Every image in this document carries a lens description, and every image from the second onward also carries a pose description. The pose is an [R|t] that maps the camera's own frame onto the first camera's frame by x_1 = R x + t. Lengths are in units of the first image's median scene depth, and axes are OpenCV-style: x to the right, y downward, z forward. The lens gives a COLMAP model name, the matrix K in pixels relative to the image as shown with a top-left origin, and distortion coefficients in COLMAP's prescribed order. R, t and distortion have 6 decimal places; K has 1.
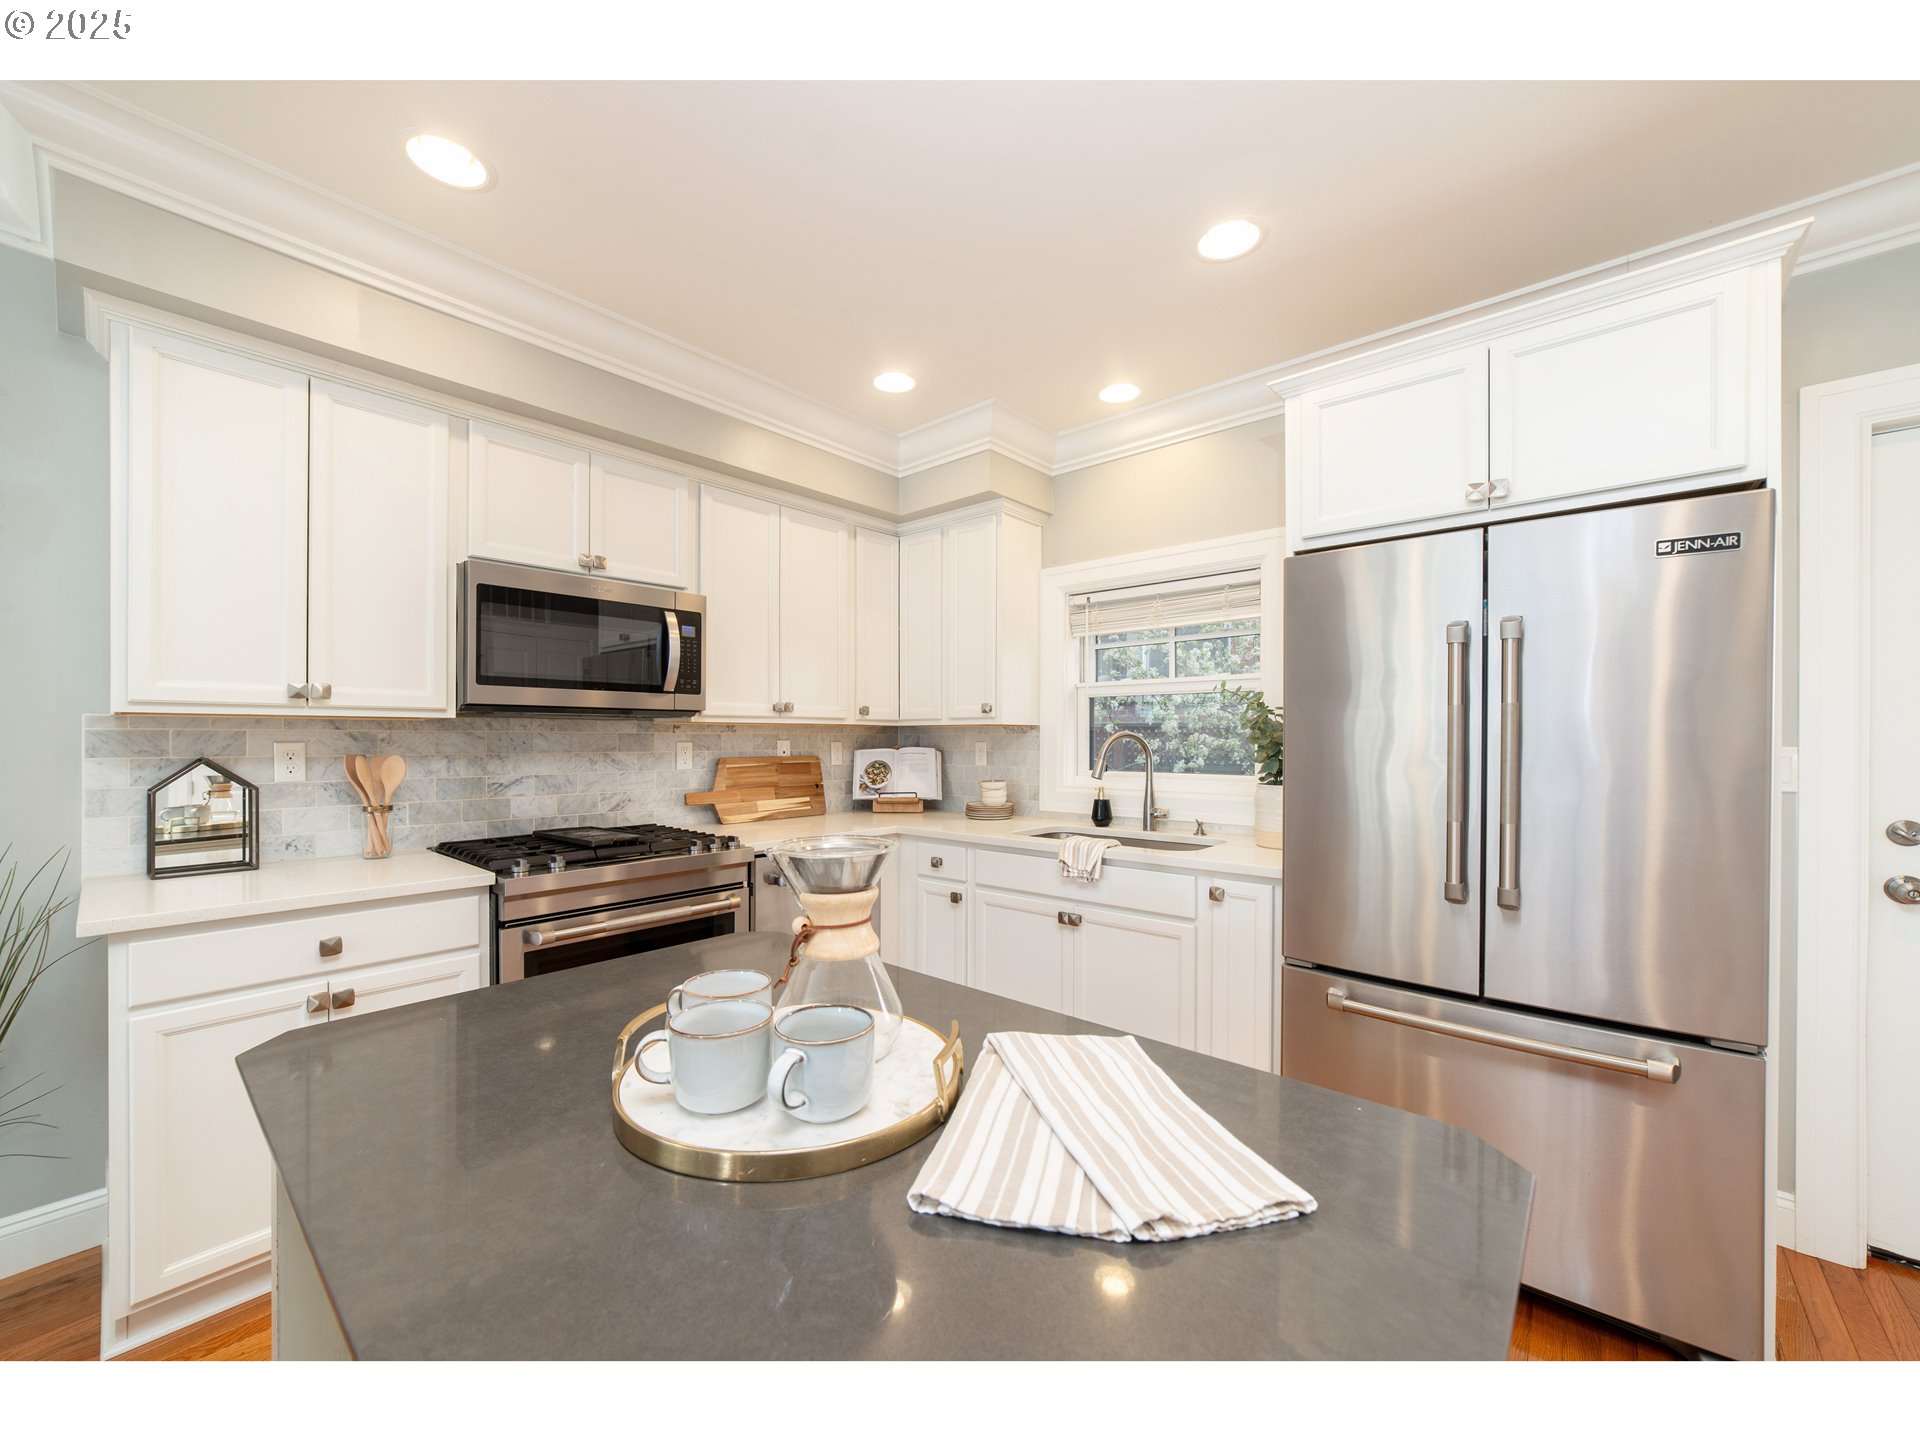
lens RADIAL K [[748.2, 0, 957.6], [0, 748.2, 747.3], [0, 0, 1]] dist [-0.017430, 0.005190]
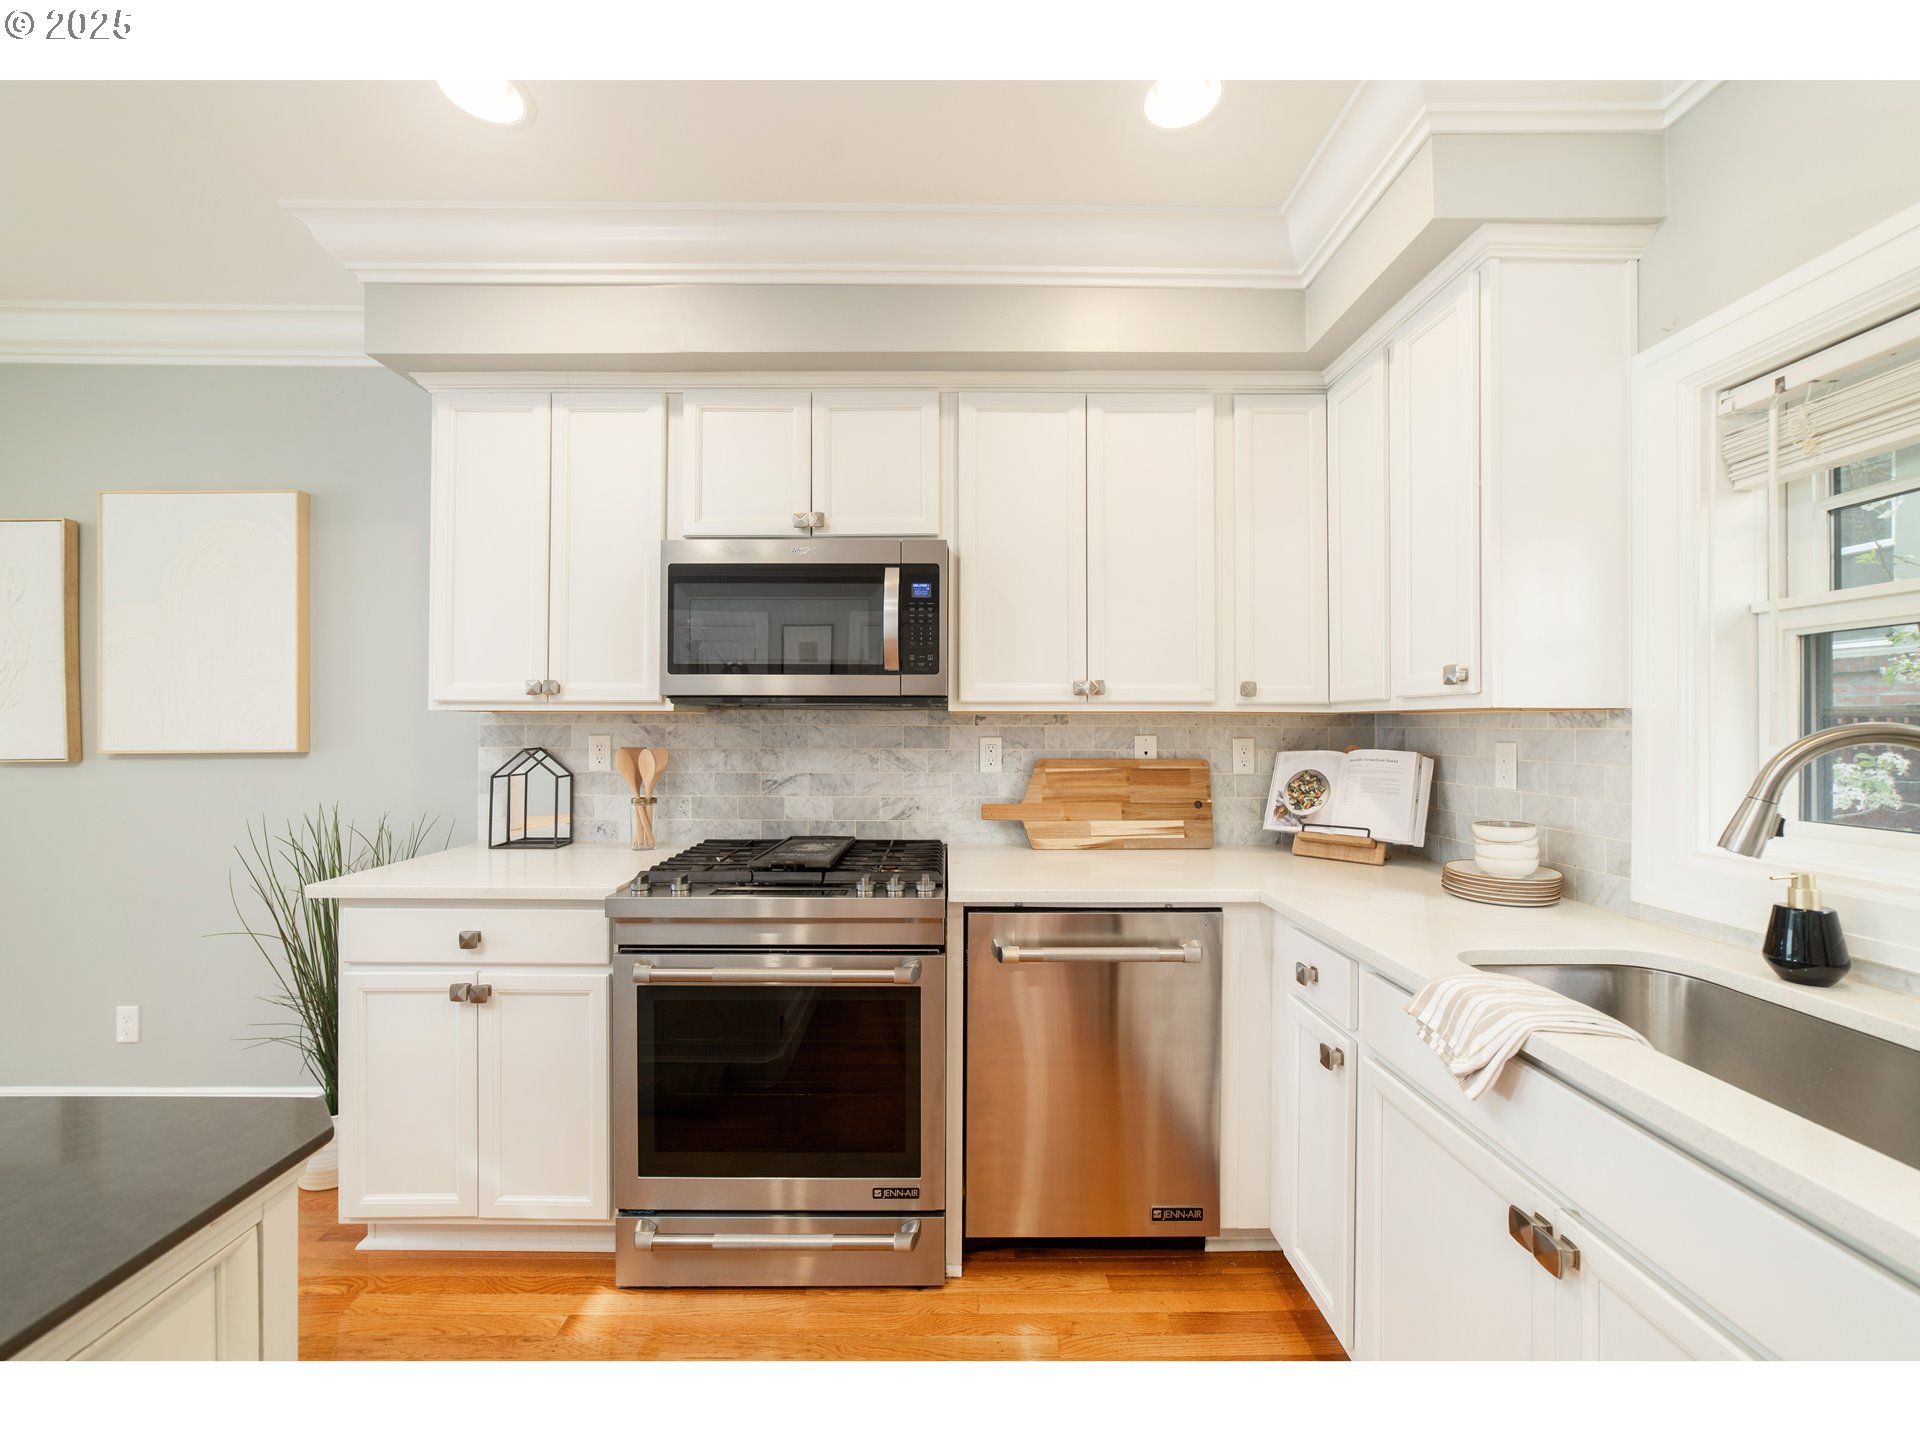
lens RADIAL K [[748.2, 0, 955.0], [0, 748.2, 723.5], [0, 0, 1]] dist [-0.017430, 0.005190]
pose [[0.659483, -0.001874, -0.751717, 0.196342], [-0.011563, 0.999853, -0.012638, -0.011255], [0.751631, 0.017027, 0.659364, 0.463174]]
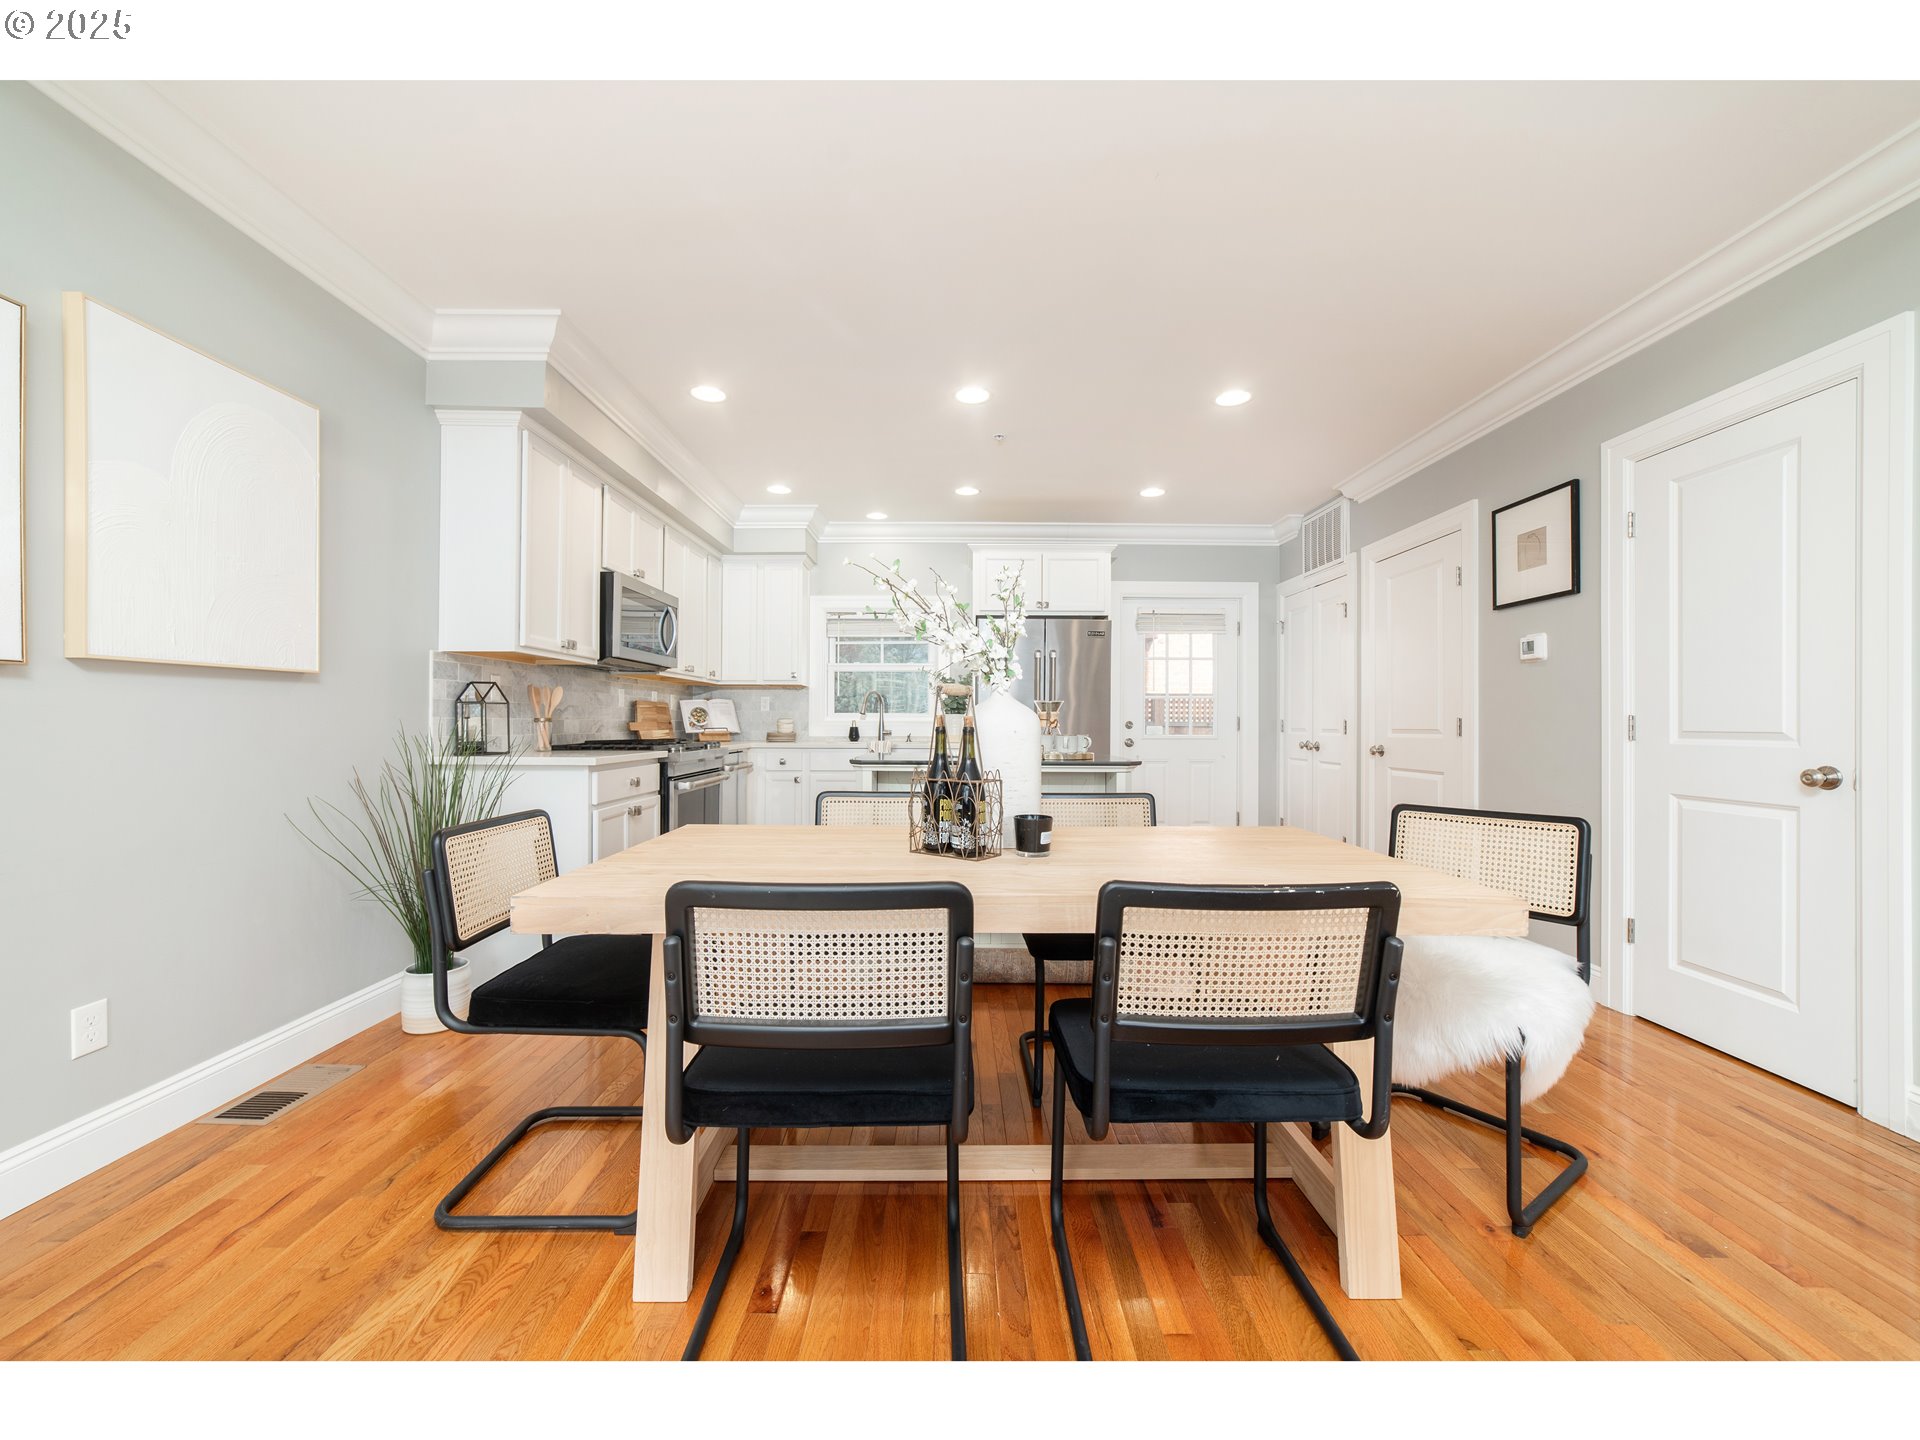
lens RADIAL K [[748.2, 0, 965.8], [0, 748.2, 718.7], [0, 0, 1]] dist [-0.017430, 0.005190]
pose [[0.746373, 0.005156, 0.665508, -0.860164], [0.005424, 0.999890, -0.013829, 0.078453], [-0.665506, 0.013931, 0.746262, -0.583573]]
